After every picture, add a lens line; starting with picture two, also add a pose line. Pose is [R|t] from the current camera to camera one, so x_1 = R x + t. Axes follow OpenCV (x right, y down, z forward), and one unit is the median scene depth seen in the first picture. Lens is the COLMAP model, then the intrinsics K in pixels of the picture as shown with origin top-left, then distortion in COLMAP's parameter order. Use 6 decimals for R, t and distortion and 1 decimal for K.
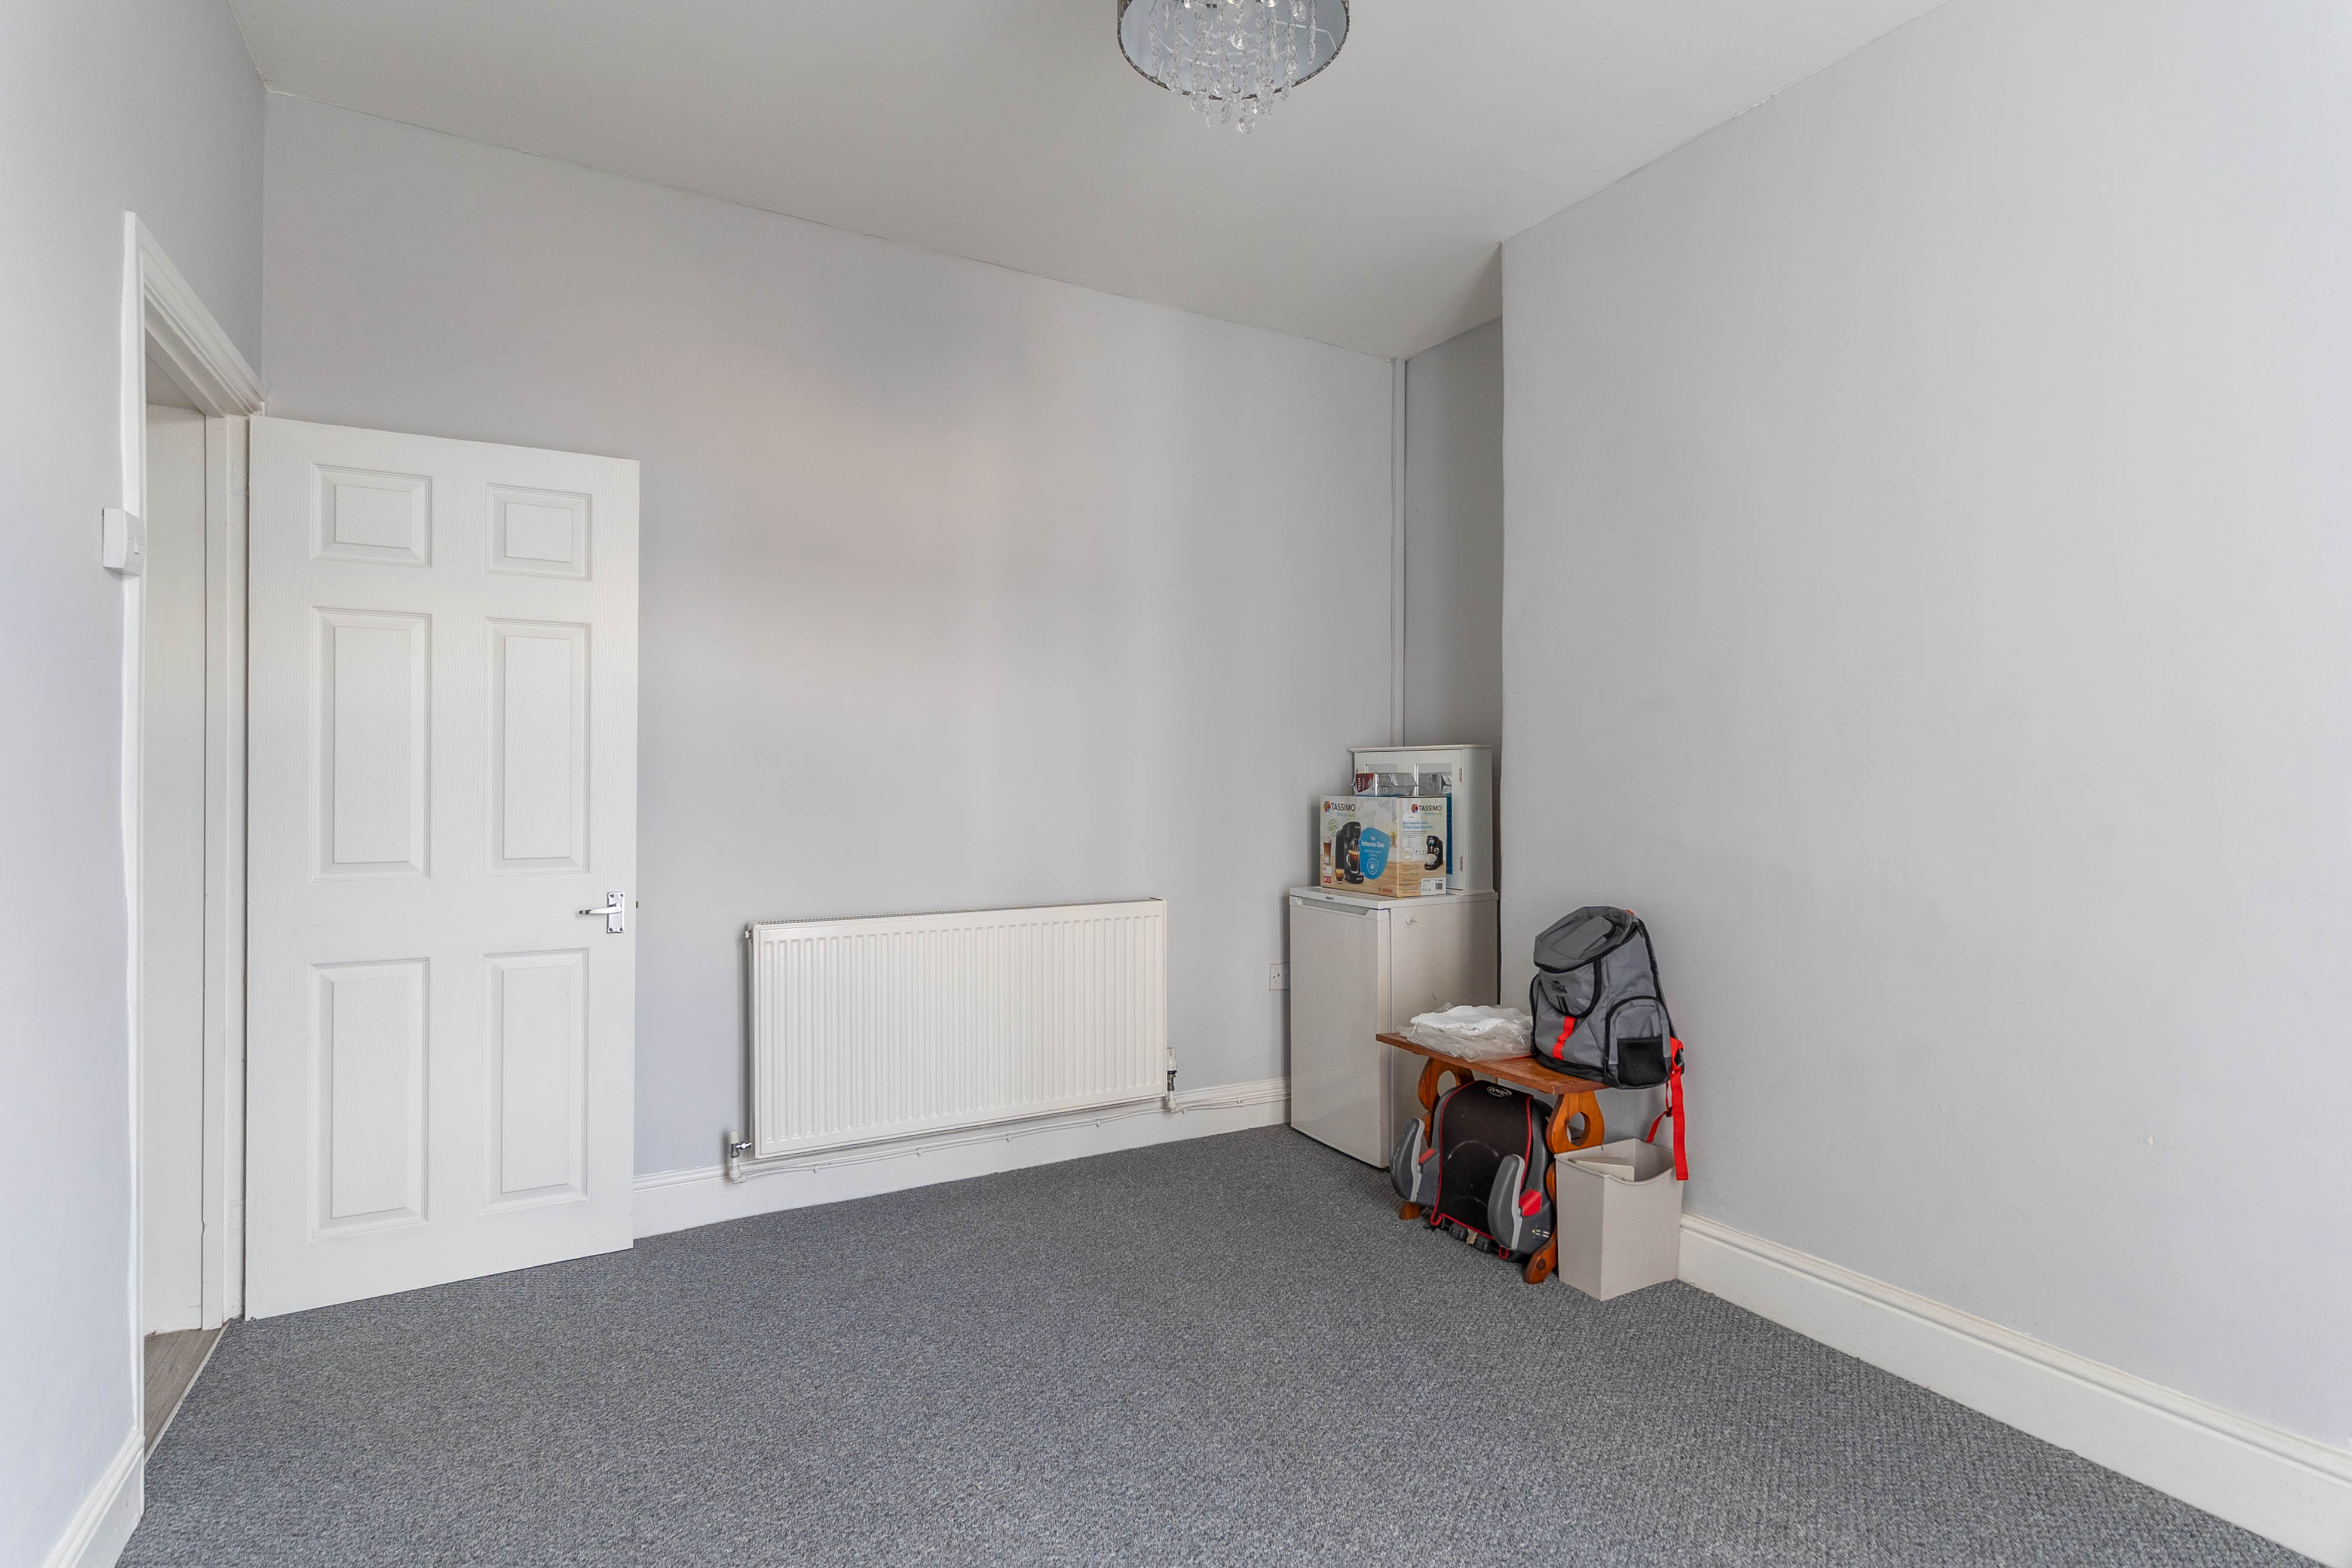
lens RADIAL K [[1136.8, 0, 1184.7], [0, 1136.8, 738.1], [0, 0, 1]] dist [0.001786, -0.000207]
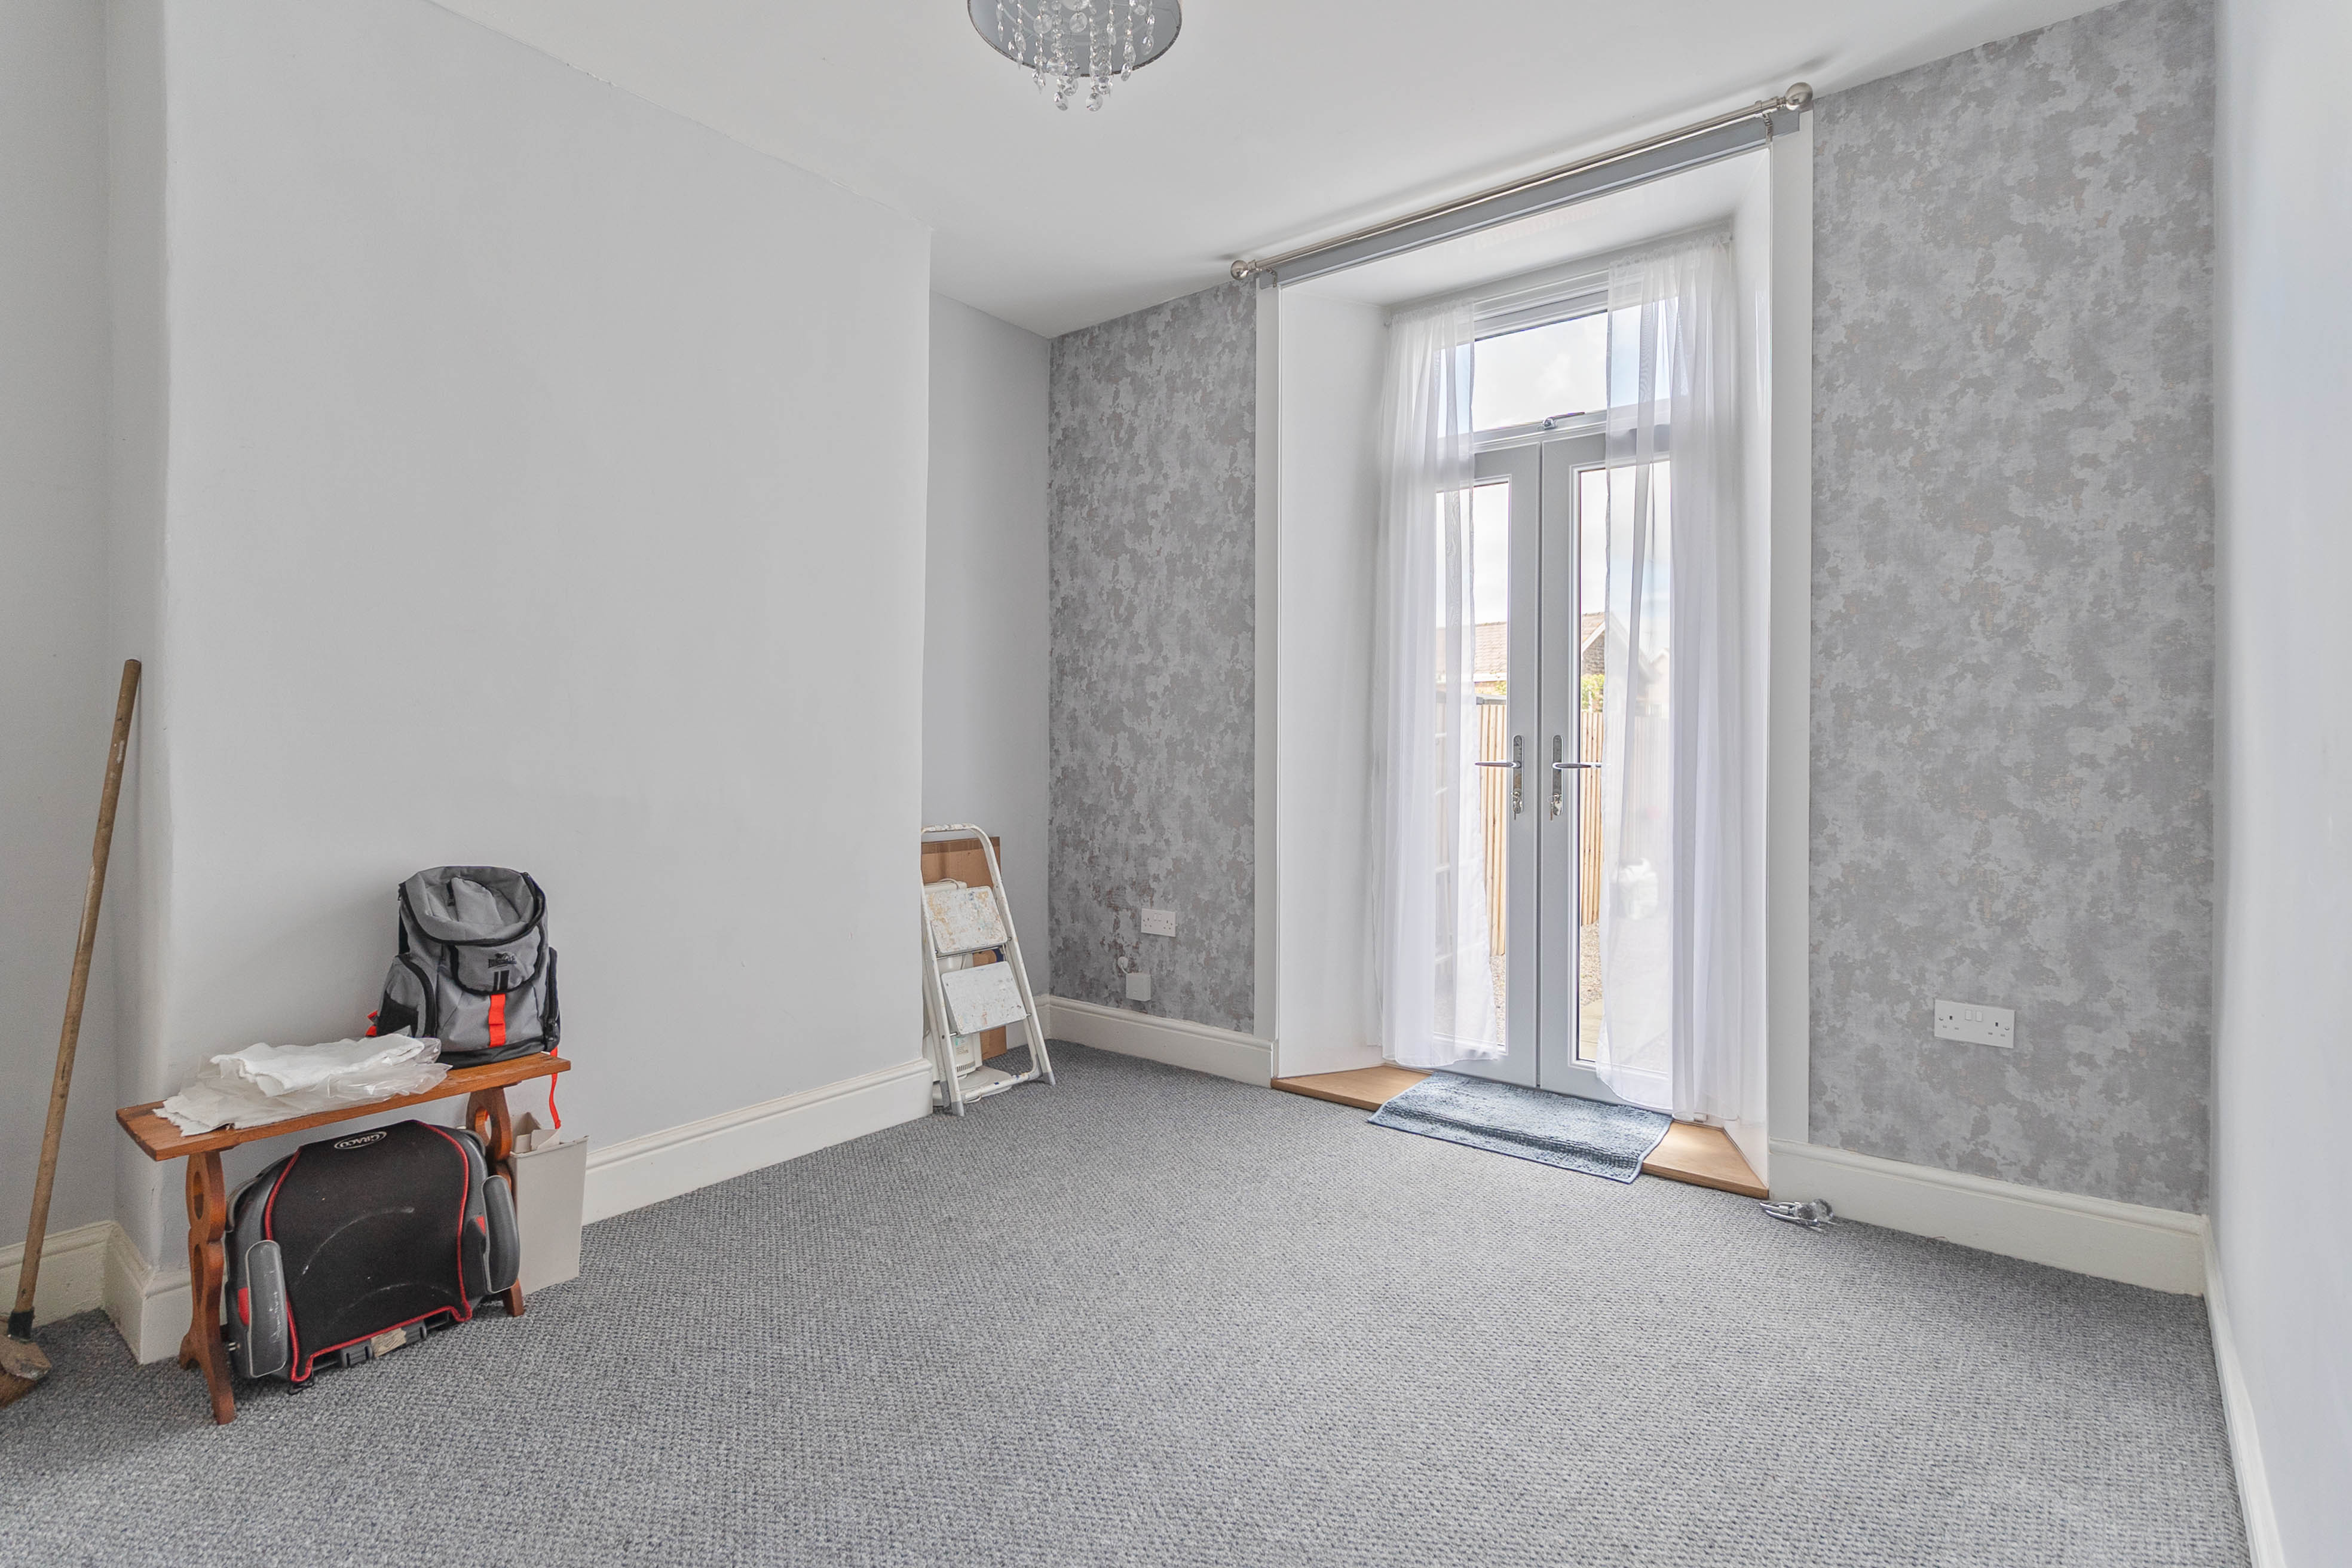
lens RADIAL K [[1136.8, 0, 1184.7], [0, 1136.8, 738.1], [0, 0, 1]] dist [0.001786, -0.000207]
pose [[-0.373608, -0.005694, 0.927569, -0.645251], [-0.037837, 0.999242, -0.009106, 0.043172], [-0.926814, -0.038498, -0.373541, 0.860569]]
